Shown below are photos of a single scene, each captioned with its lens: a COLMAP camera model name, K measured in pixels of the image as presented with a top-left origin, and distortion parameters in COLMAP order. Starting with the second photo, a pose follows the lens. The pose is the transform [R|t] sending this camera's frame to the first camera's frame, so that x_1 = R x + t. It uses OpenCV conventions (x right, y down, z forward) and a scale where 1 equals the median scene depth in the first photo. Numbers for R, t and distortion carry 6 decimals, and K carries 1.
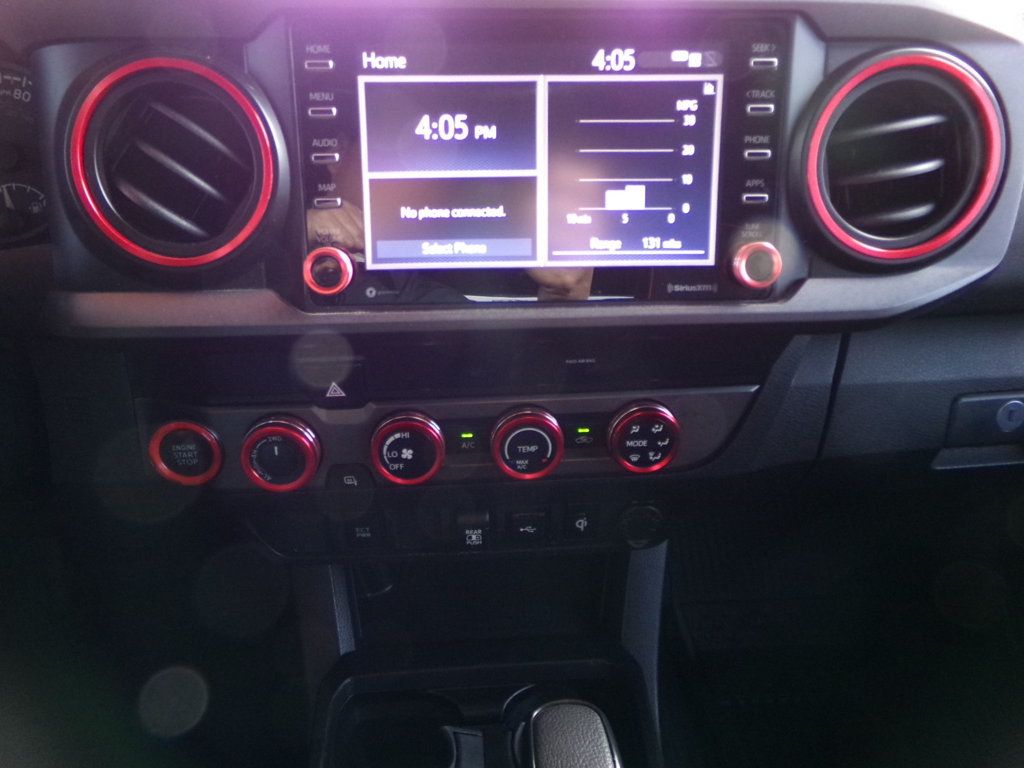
lens RADIAL K [[679.6, 0, 517.8], [0, 679.6, 383.7], [0, 0, 1]] dist [-0.007298, 0.031459]
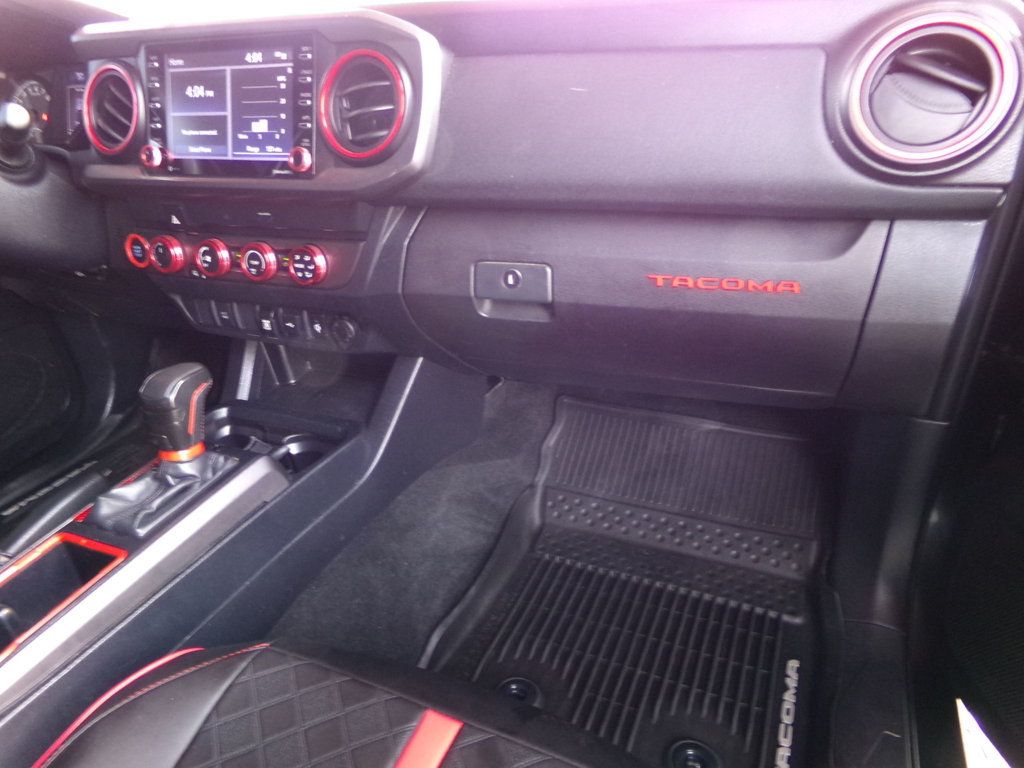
lens RADIAL K [[679.6, 0, 517.8], [0, 679.6, 383.7], [0, 0, 1]] dist [-0.007298, 0.031459]
pose [[0.882925, 0.165692, -0.439306, 1.862483], [-0.165391, 0.985446, 0.039274, 0.277709], [0.439419, 0.037981, 0.897479, -0.452215]]
